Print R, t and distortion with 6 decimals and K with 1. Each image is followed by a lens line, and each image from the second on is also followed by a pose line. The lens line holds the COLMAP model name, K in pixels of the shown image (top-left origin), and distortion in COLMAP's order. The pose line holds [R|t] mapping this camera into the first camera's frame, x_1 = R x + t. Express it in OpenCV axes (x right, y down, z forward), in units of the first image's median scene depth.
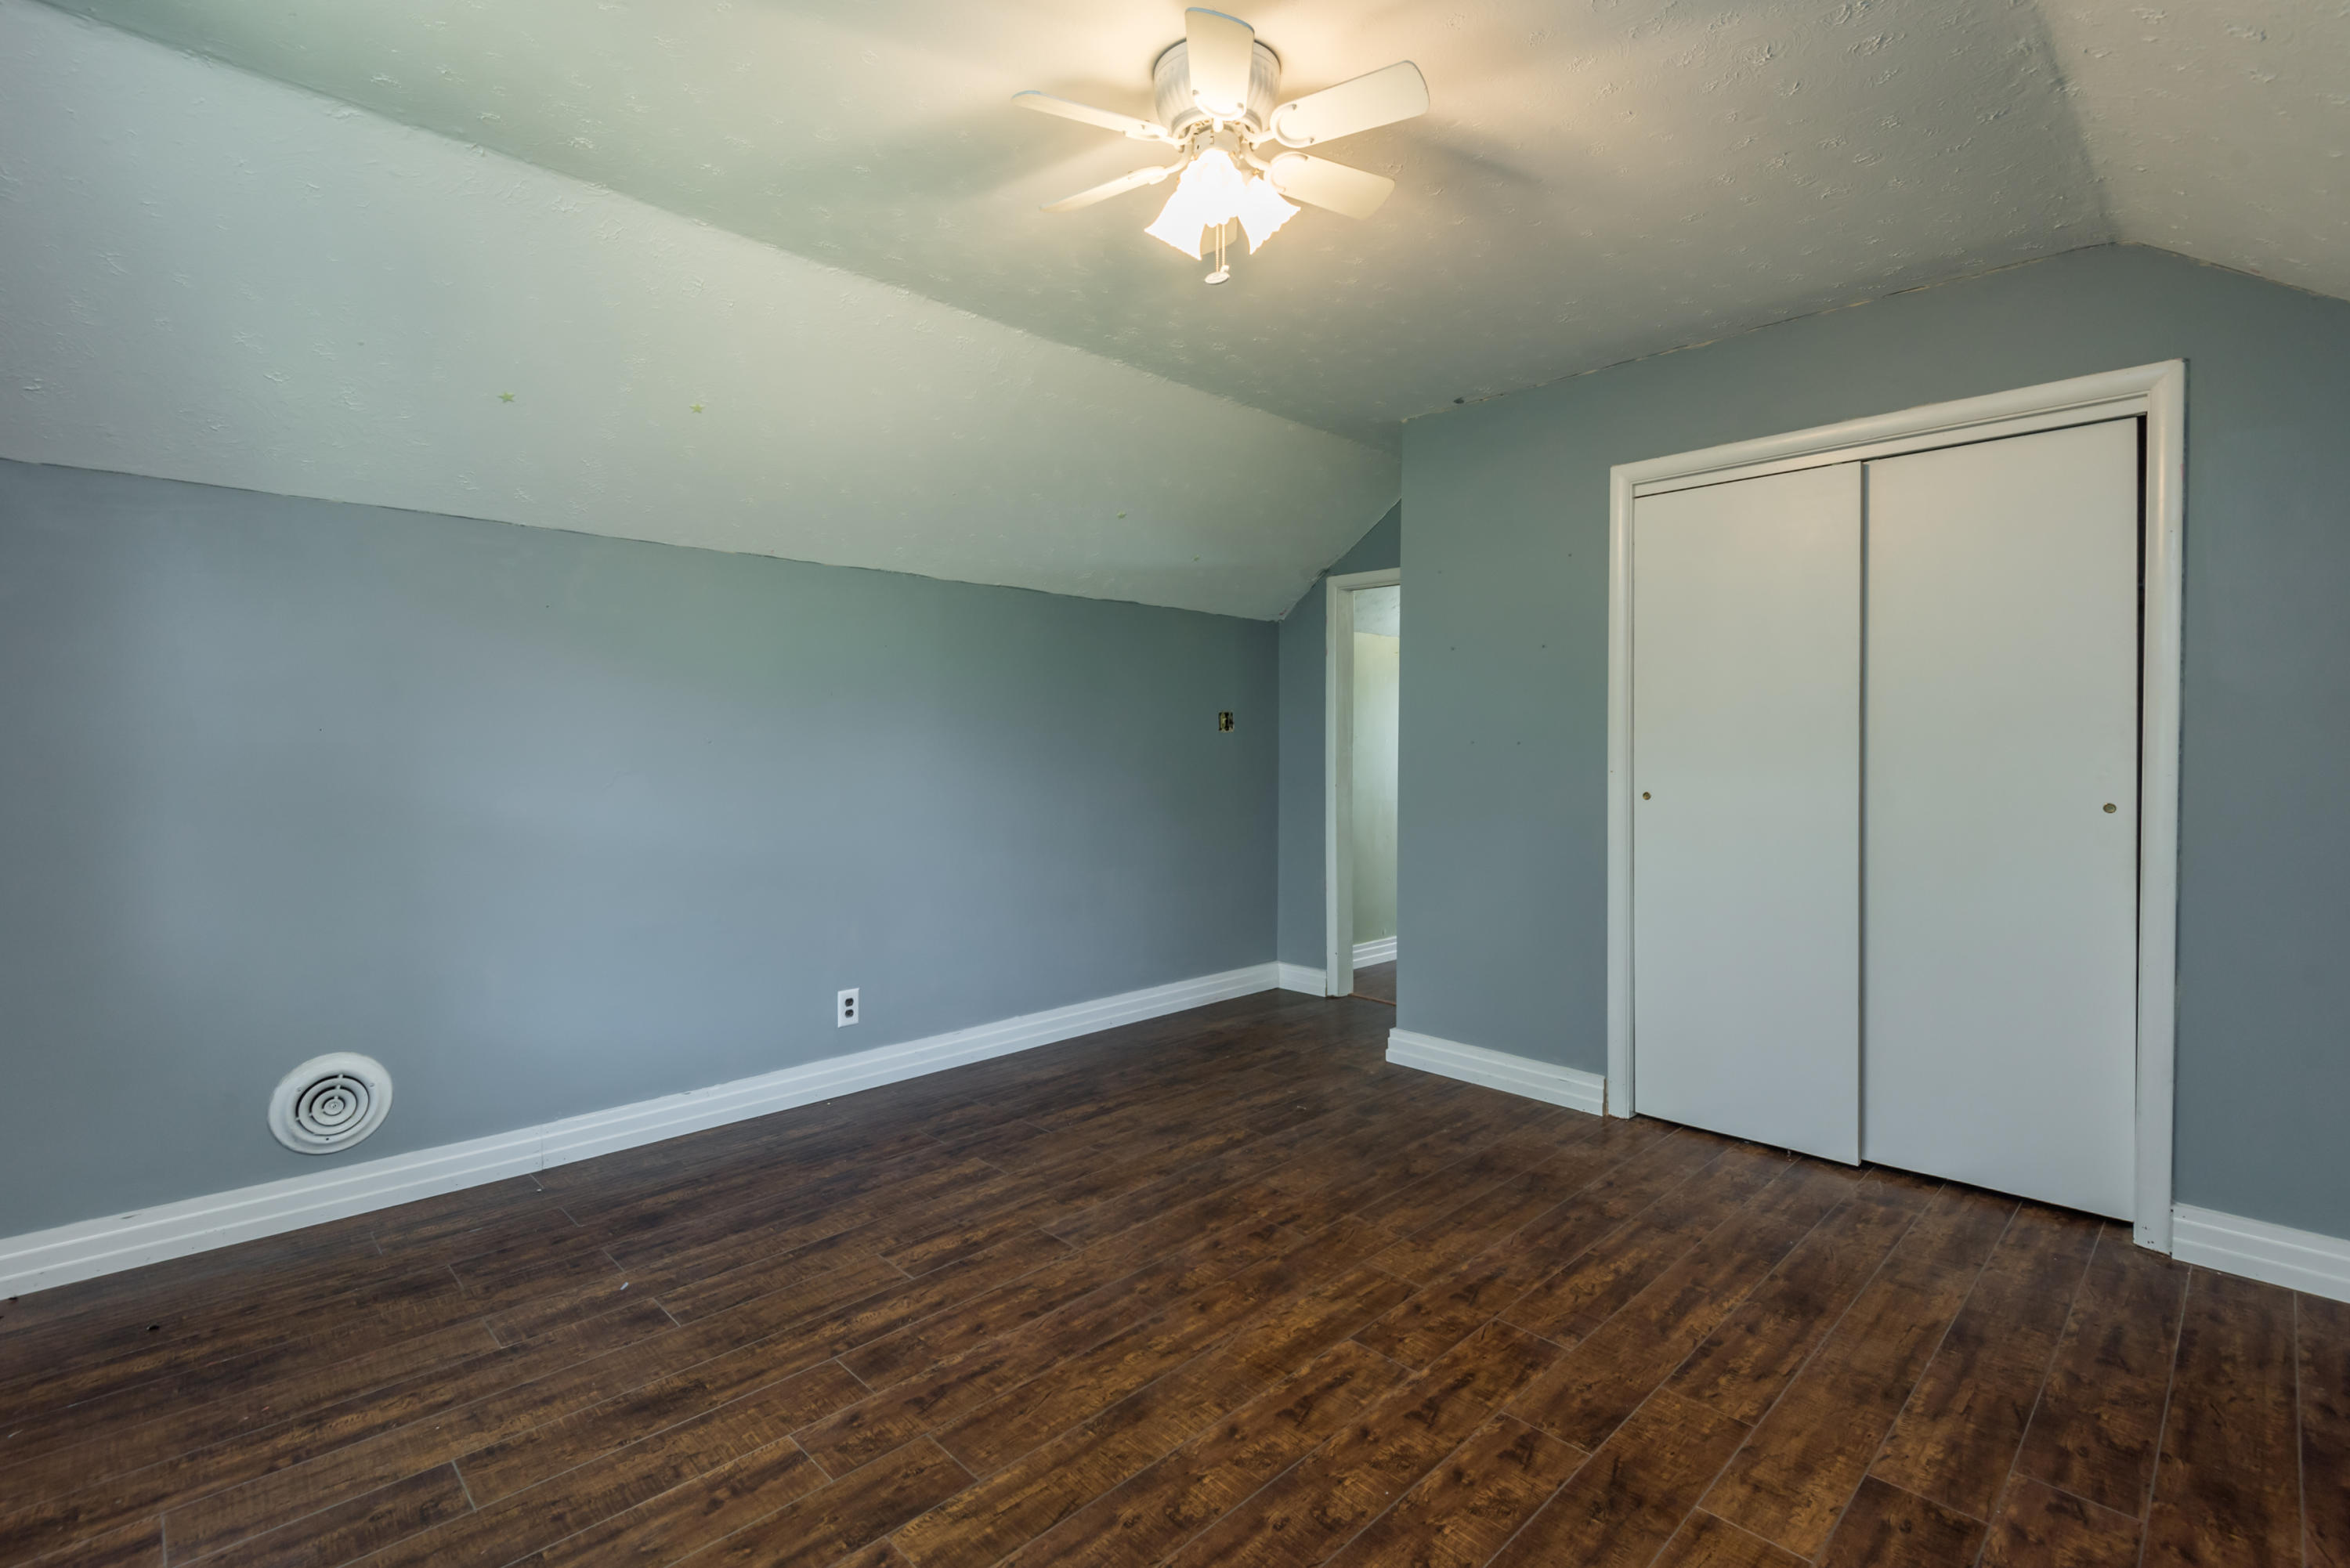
lens RADIAL K [[1071.1, 0, 1174.5], [0, 1071.1, 770.8], [0, 0, 1]] dist [0.016803, -0.003234]
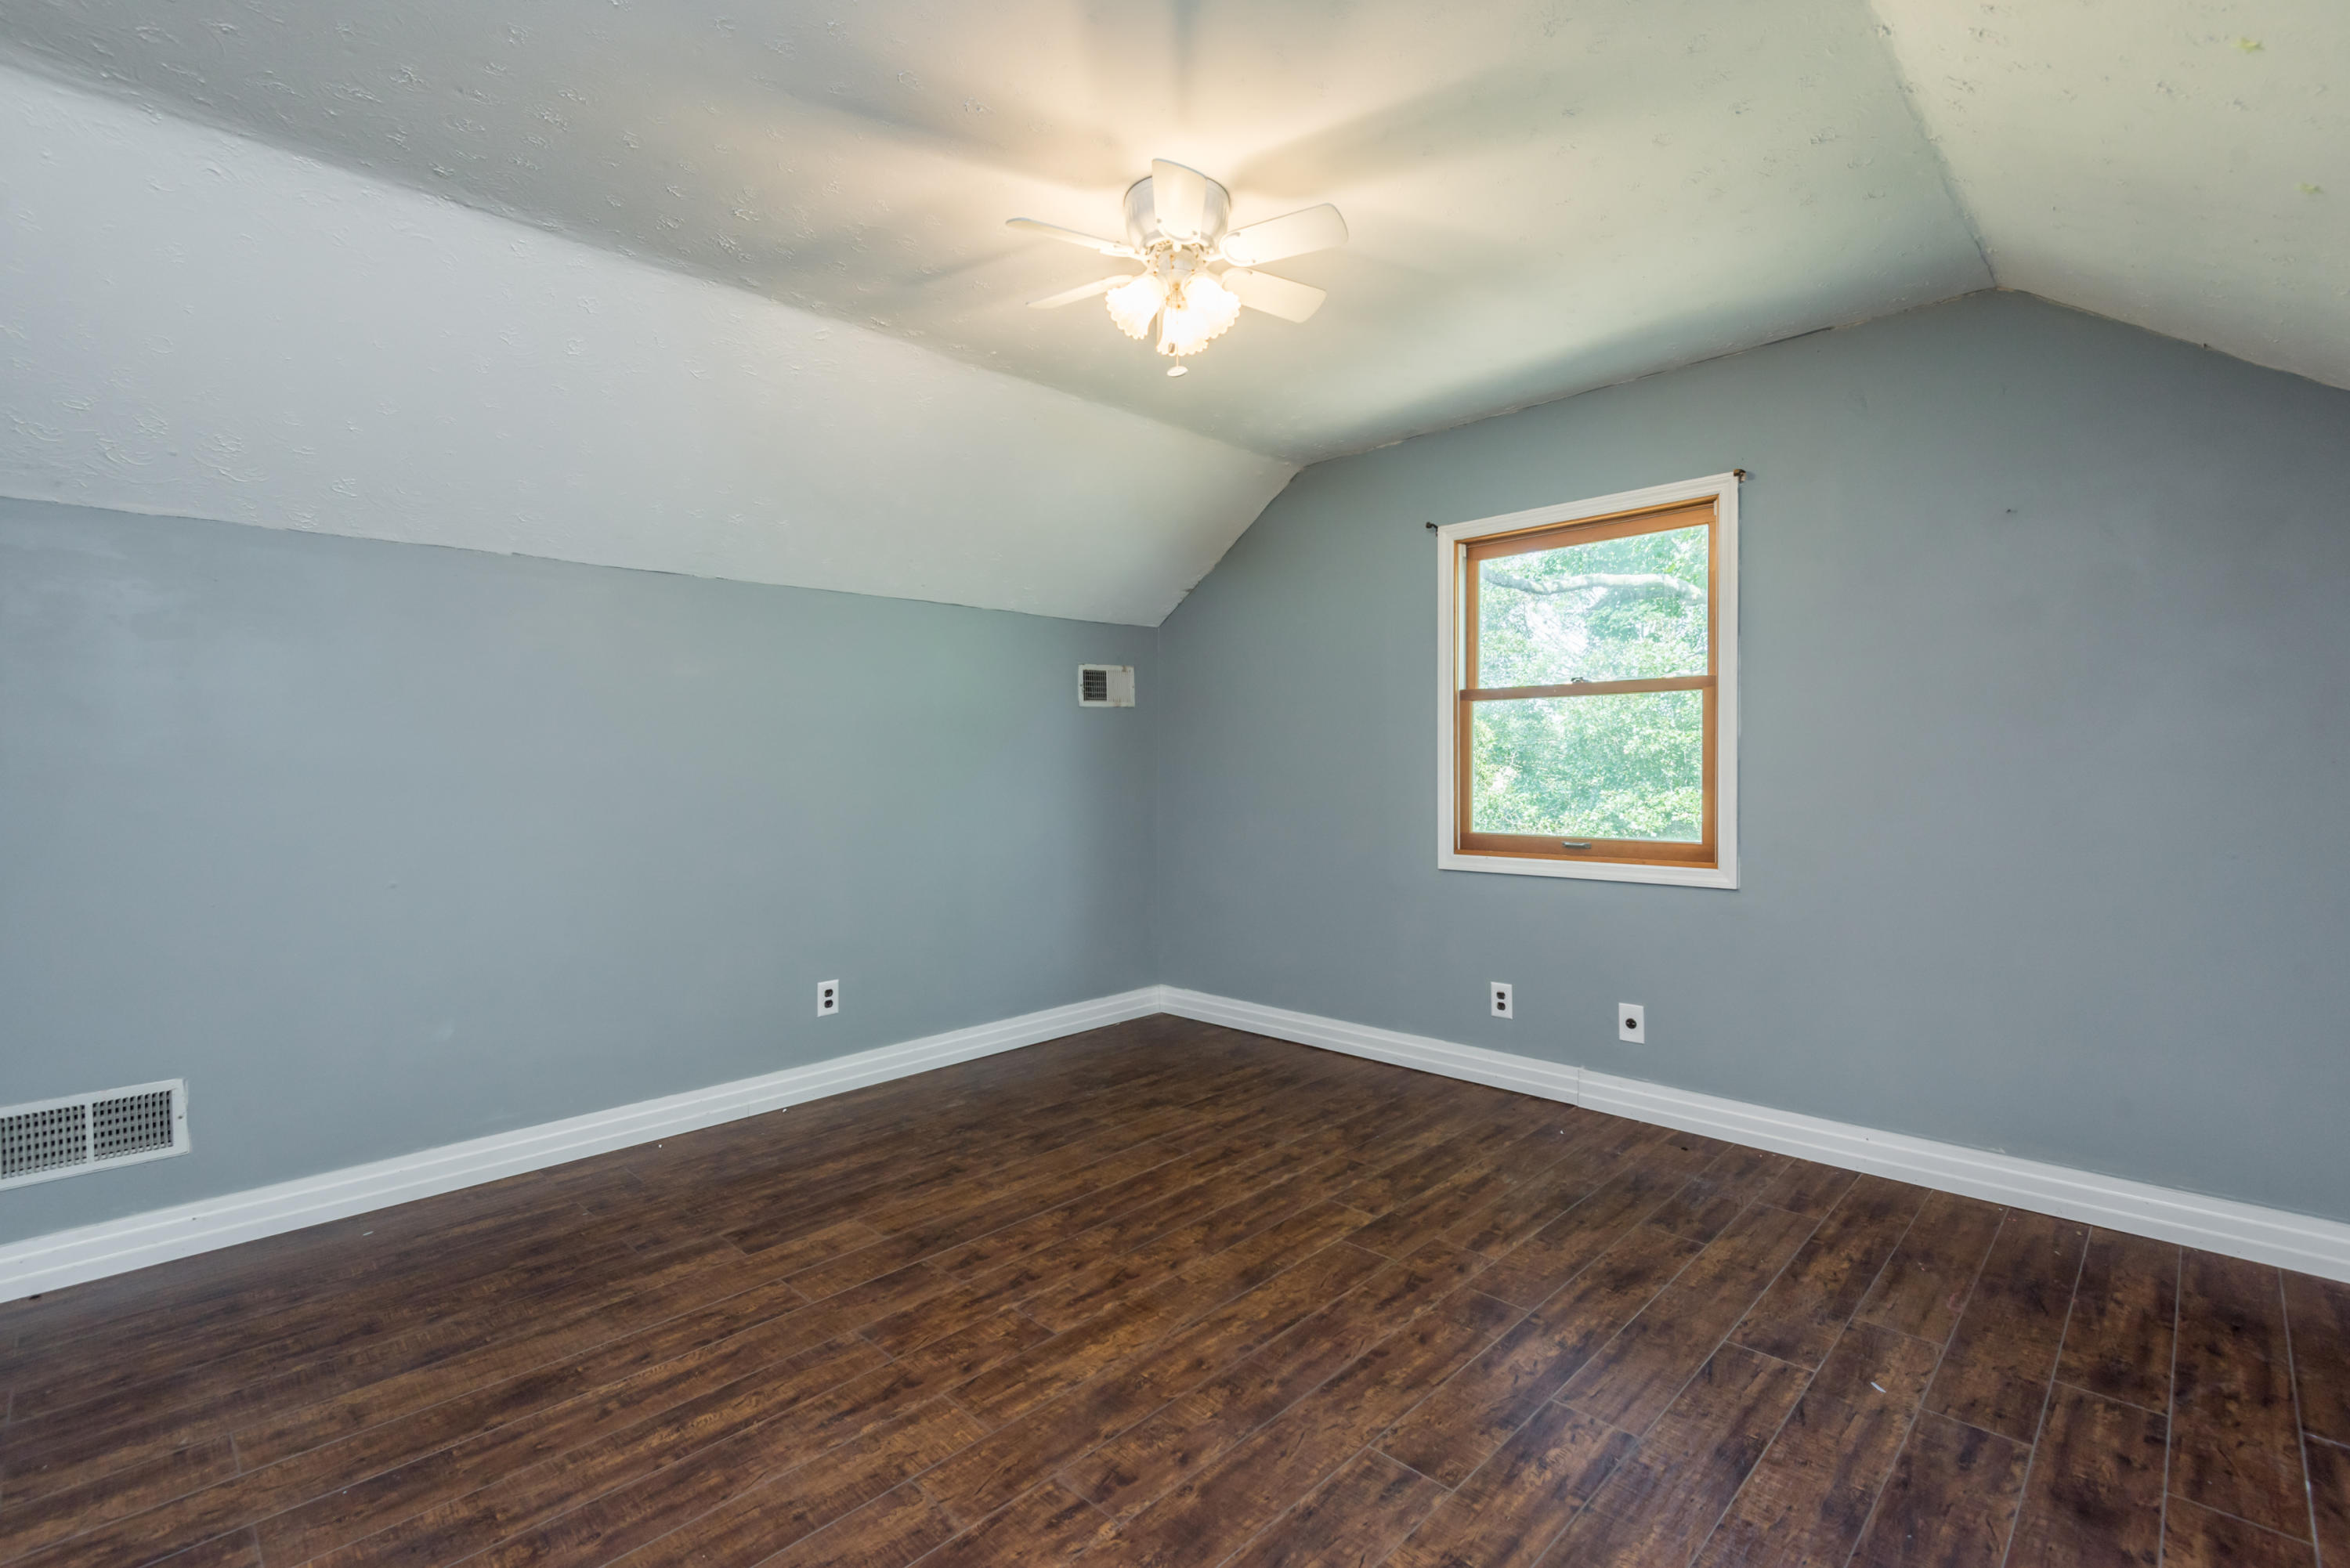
lens RADIAL K [[1071.1, 0, 1176.1], [0, 1071.1, 778.7], [0, 0, 1]] dist [0.016803, -0.003234]
pose [[-0.999619, 0.008372, -0.026309, 0.069884], [0.007416, 0.999316, 0.036221, -0.042300], [0.026594, 0.036012, -0.998997, 1.995356]]
